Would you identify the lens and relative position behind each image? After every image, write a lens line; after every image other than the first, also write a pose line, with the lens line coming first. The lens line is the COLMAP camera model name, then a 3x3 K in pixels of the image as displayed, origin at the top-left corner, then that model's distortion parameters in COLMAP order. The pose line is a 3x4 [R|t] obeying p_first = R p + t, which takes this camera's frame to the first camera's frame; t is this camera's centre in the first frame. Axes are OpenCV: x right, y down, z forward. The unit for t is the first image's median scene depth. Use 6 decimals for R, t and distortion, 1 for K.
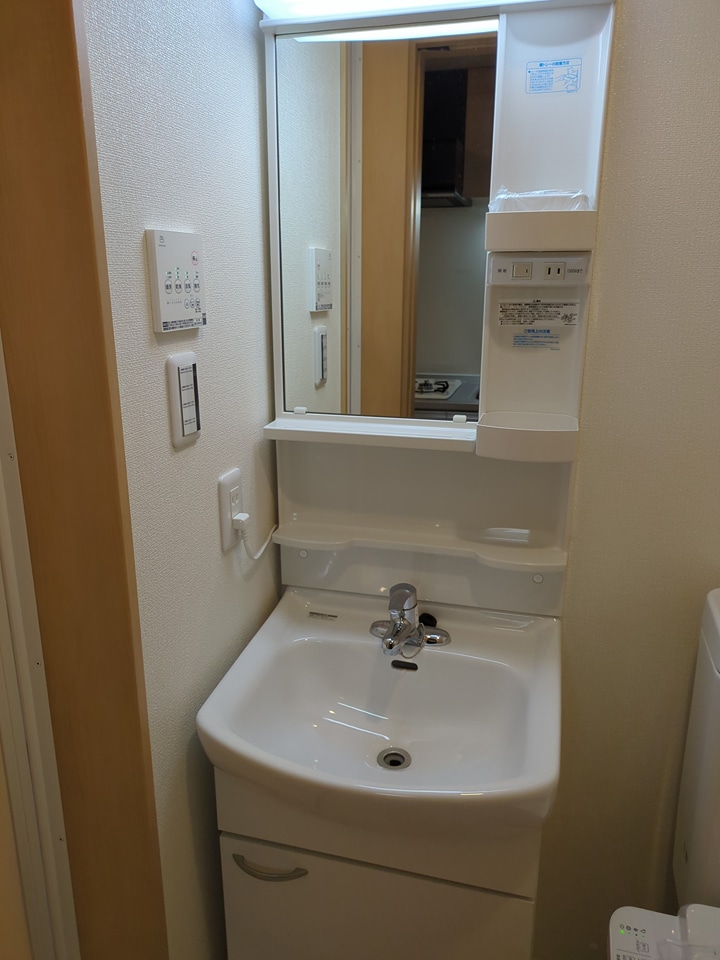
lens RADIAL K [[729.0, 0, 359.2], [0, 729.0, 479.7], [0, 0, 1]] dist [0.039289, -0.043769]
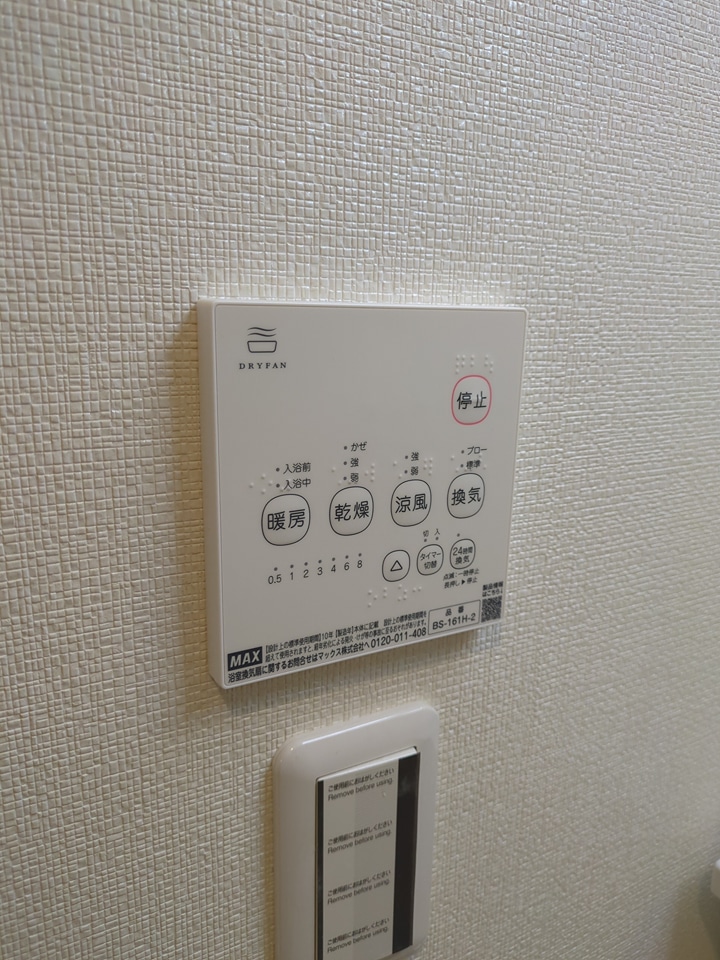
lens RADIAL K [[729.0, 0, 352.9], [0, 729.0, 483.8], [0, 0, 1]] dist [0.039289, -0.043769]
pose [[0.713064, 0.185812, -0.676028, -0.071097], [-0.214282, 0.975860, 0.042201, -0.277630], [0.667550, 0.114768, 0.735667, 0.788616]]
